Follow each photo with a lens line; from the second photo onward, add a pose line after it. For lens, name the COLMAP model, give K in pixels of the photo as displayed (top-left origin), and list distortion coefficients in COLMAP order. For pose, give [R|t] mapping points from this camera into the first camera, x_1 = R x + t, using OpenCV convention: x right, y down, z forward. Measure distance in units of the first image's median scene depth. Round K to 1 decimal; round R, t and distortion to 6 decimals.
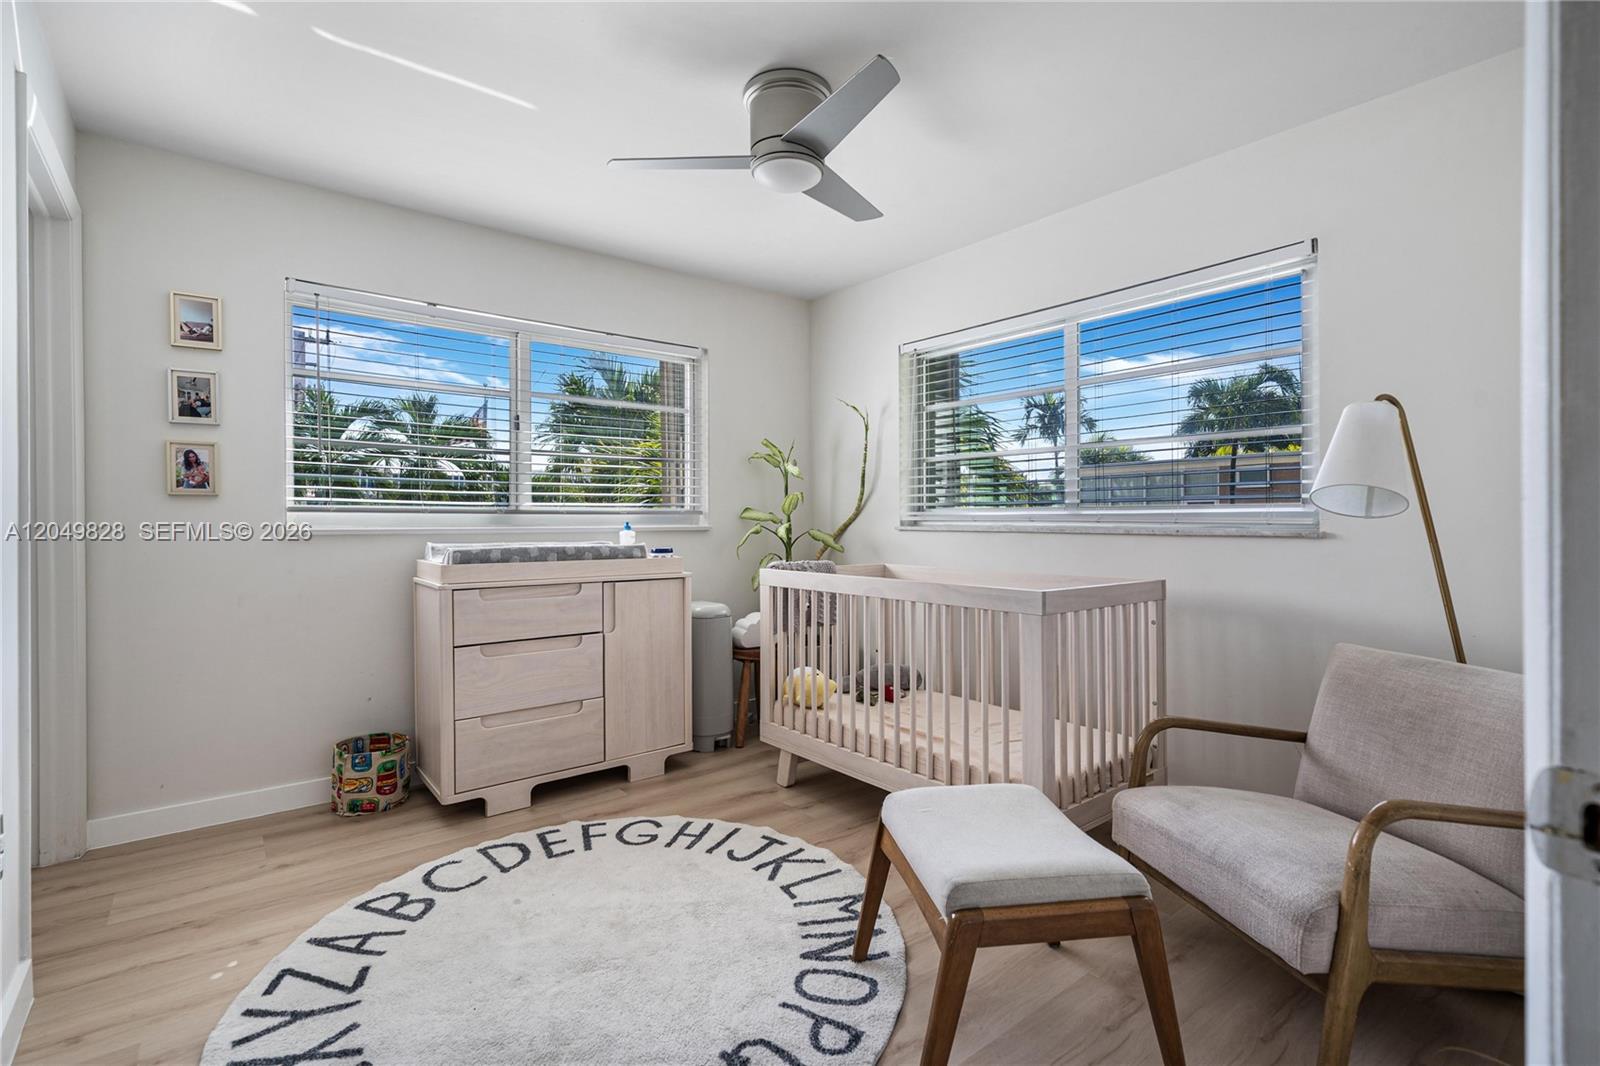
lens RADIAL K [[714.8, 0, 800.0], [0, 714.8, 533.0], [0, 0, 1]] dist [0.000632, 0.000118]
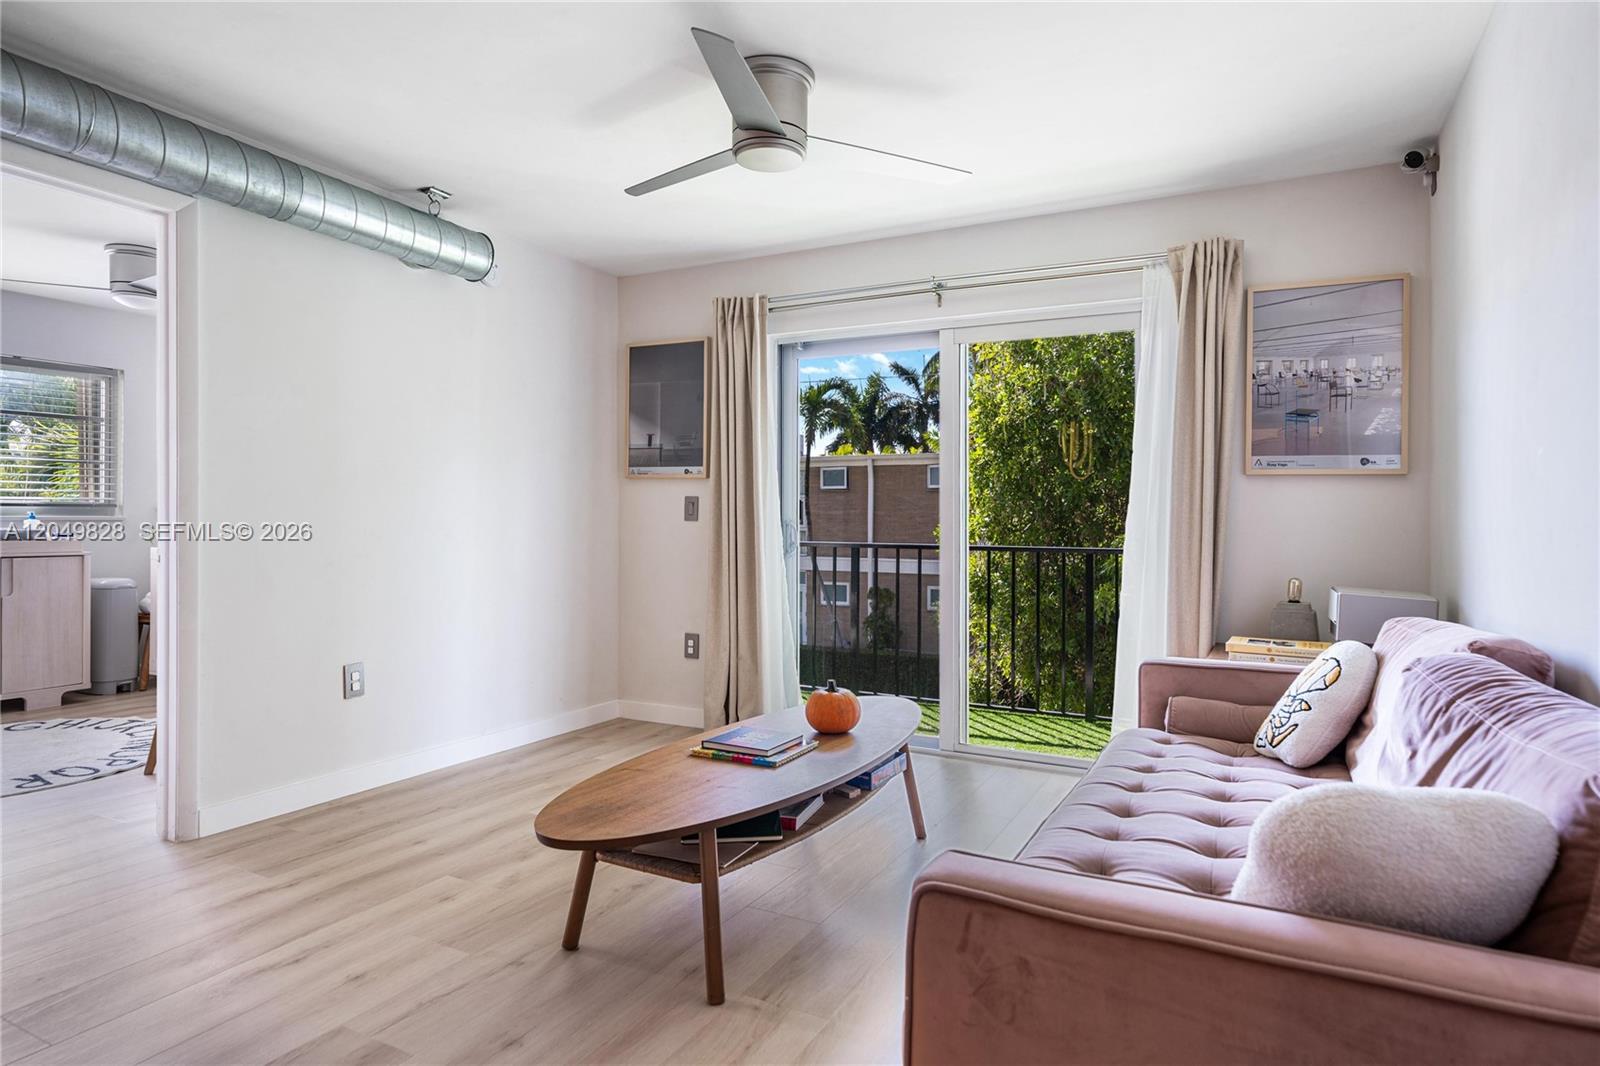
lens RADIAL K [[896.7, 0, 805.5], [0, 896.7, 526.2], [0, 0, 1]] dist [0.004643, 0.000712]
pose [[0.920034, 0.011085, 0.391681, 0.392432], [-0.009838, 0.999938, -0.005192, 0.003883], [-0.391714, 0.000924, 0.920086, -0.992642]]
